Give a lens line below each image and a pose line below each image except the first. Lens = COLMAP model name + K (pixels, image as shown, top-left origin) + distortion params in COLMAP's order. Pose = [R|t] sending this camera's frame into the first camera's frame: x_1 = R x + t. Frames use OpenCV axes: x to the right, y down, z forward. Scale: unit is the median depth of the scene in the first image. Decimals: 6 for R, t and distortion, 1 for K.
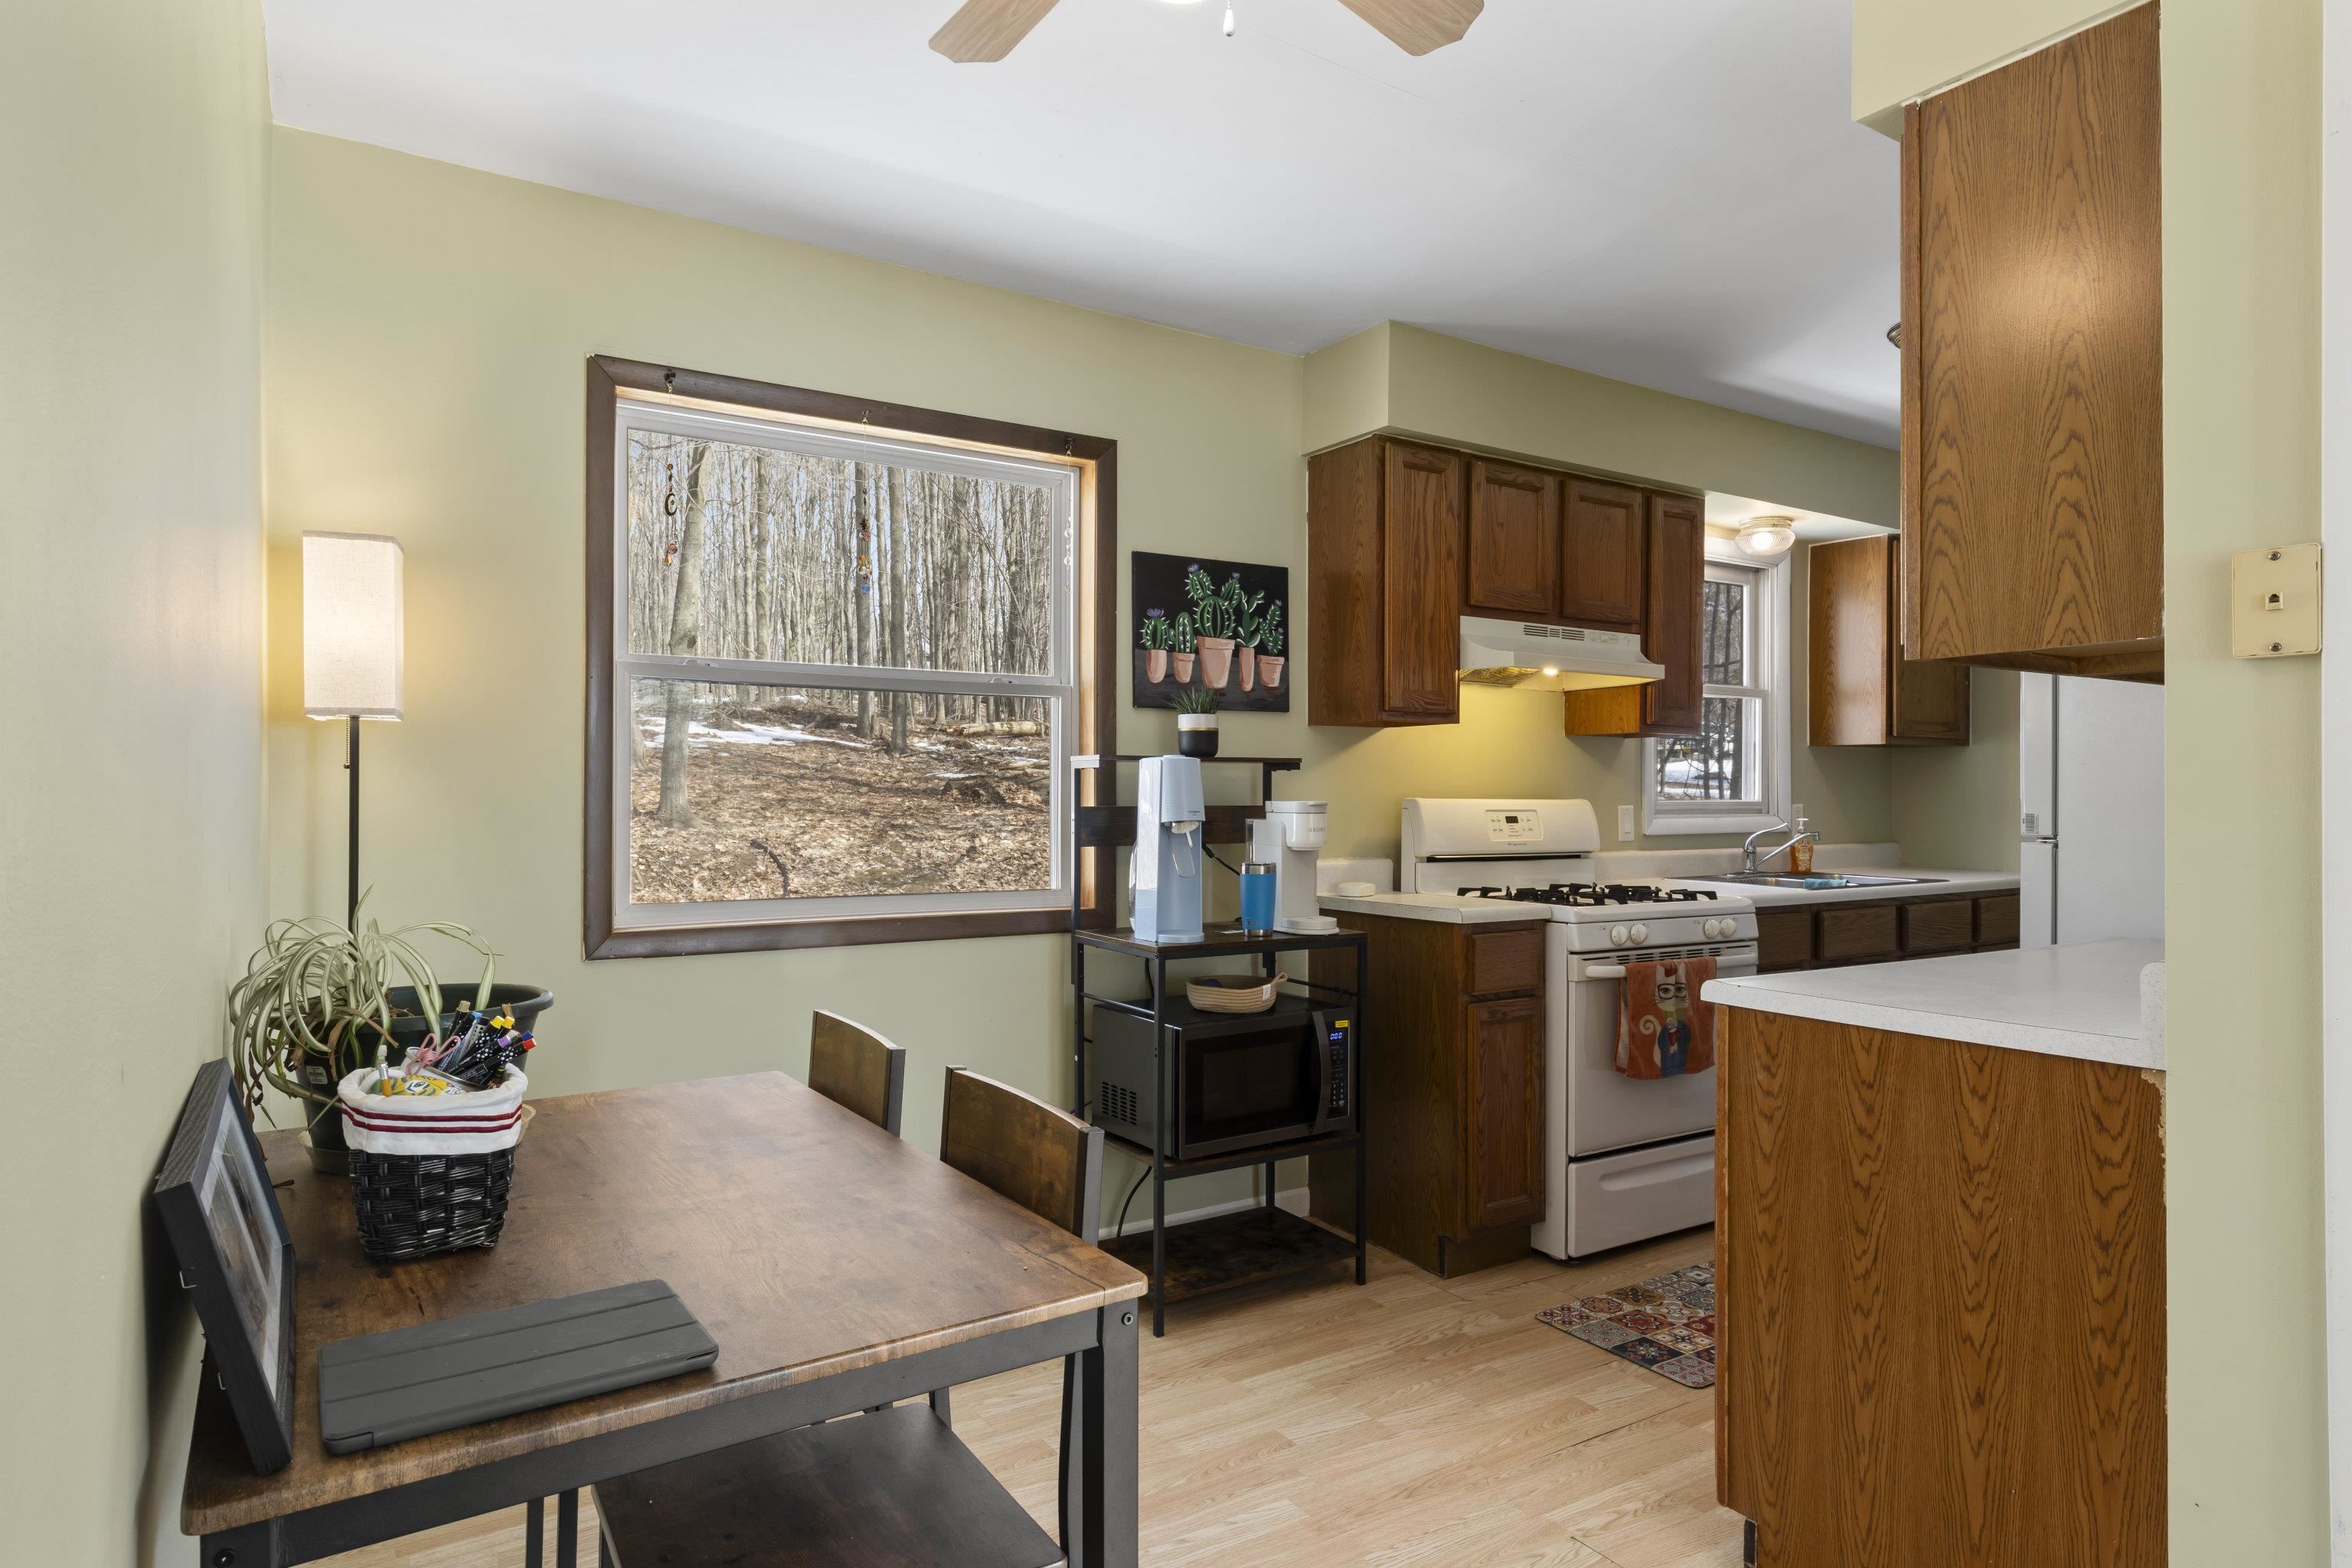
lens RADIAL K [[1313.1, 0, 1176.0], [0, 1313.1, 784.0], [0, 0, 1]] dist [0.000383, 0.000134]
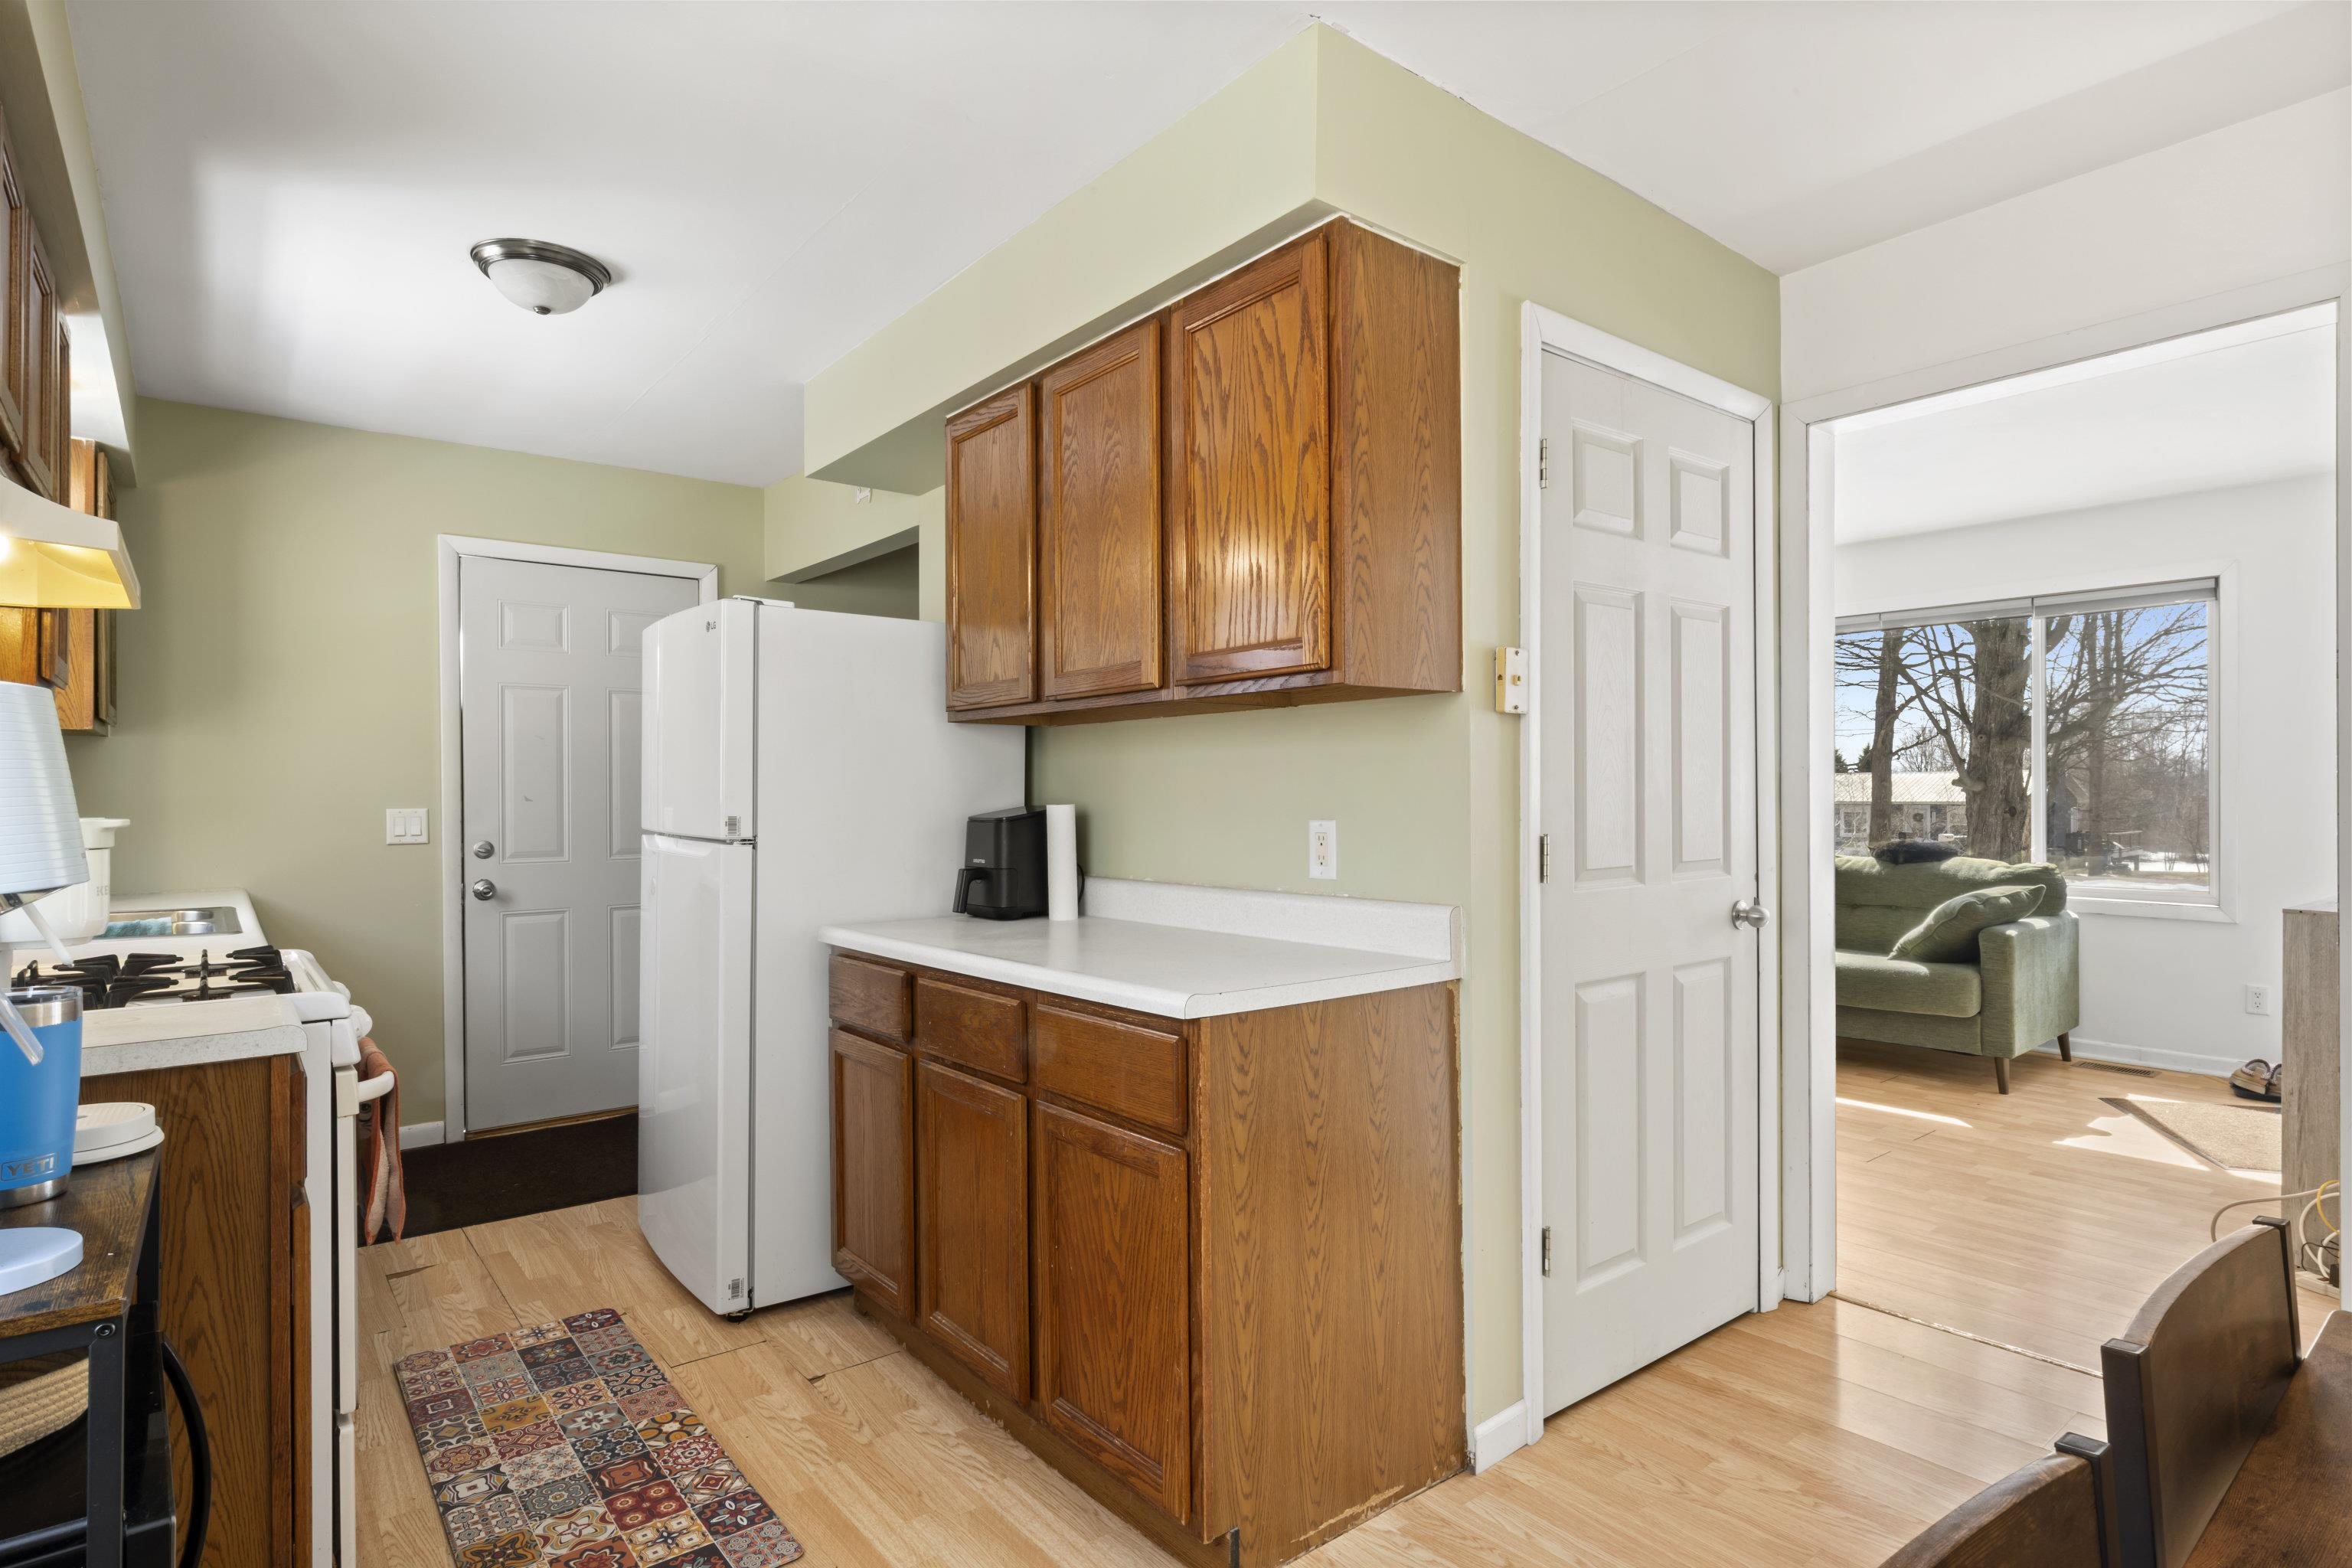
lens RADIAL K [[1231.2, 0, 1179.3], [0, 1231.2, 793.7], [0, 0, 1]] dist [-0.000516, 0.000079]
pose [[-0.111773, 0.002248, 0.993731, -0.482641], [-0.005760, 0.999979, -0.002910, 0.008888], [-0.993717, -0.006049, -0.111758, 1.153052]]
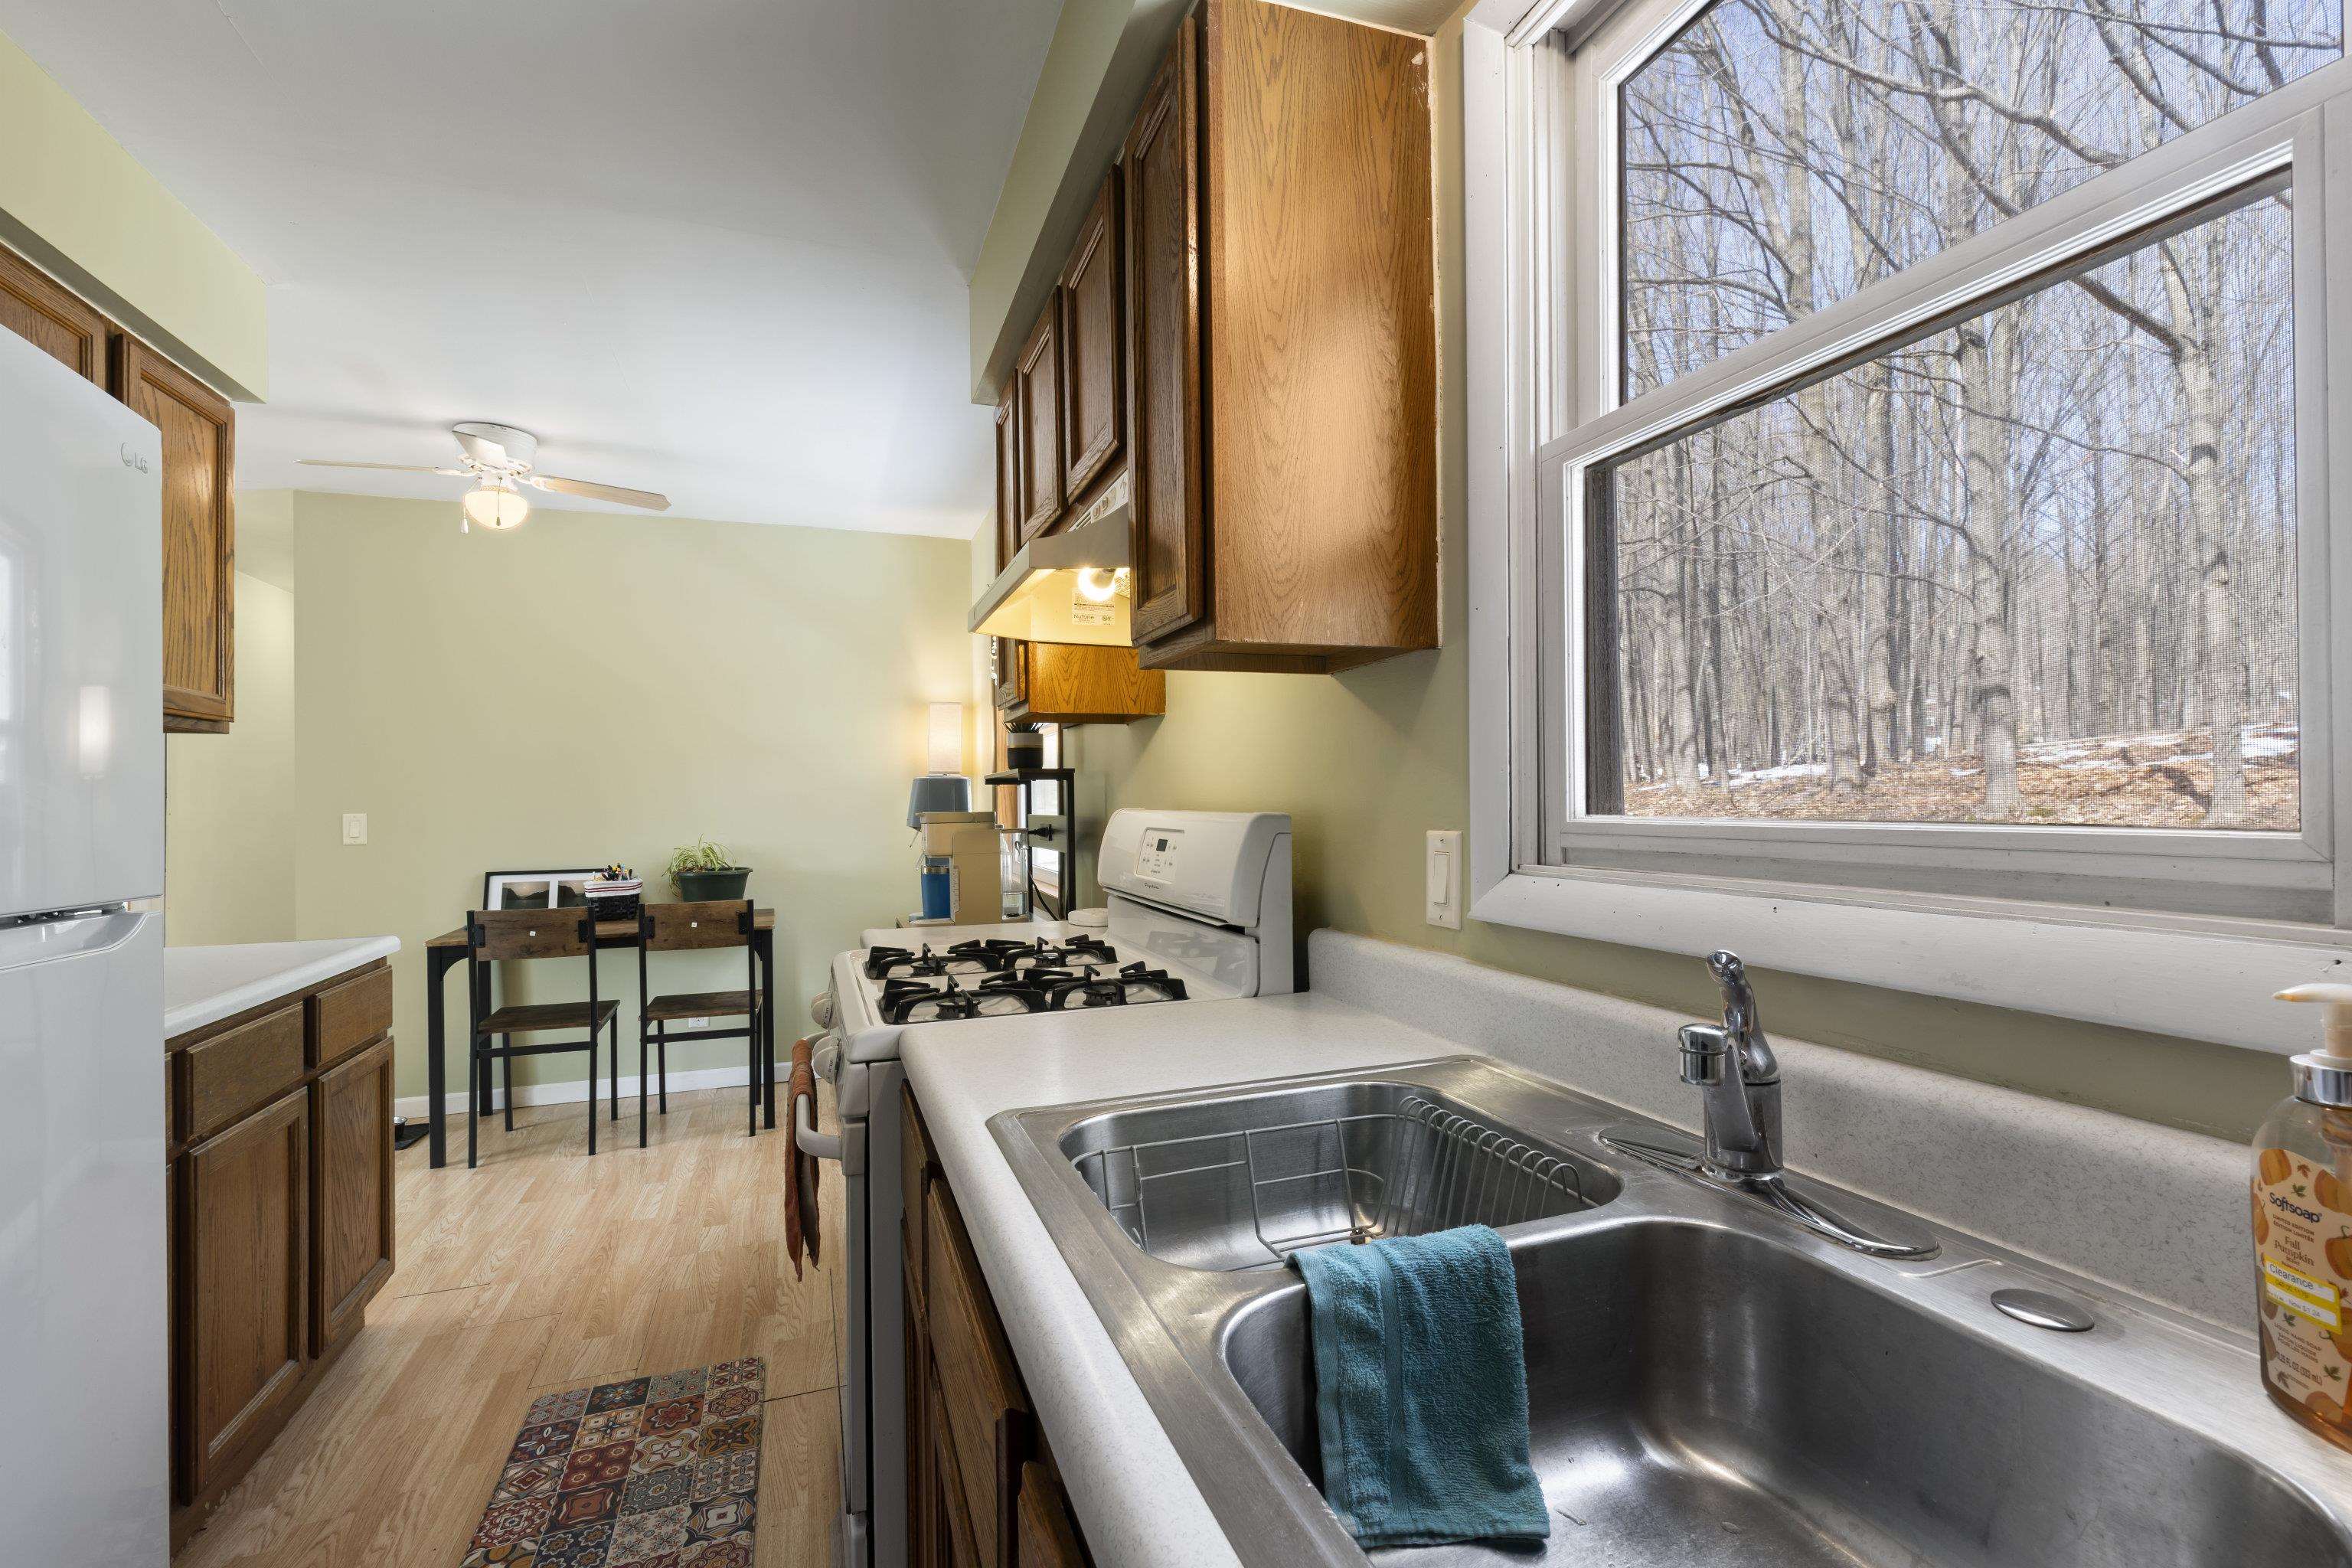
lens RADIAL K [[1034.8, 0, 1176.0], [0, 1034.8, 784.0], [0, 0, 1]] dist [0.000511, 0.000154]
pose [[-0.208386, -0.010821, -0.977987, 1.441090], [0.023192, 0.999603, -0.016002, 0.013994], [0.977772, -0.026016, -0.208052, 2.219227]]
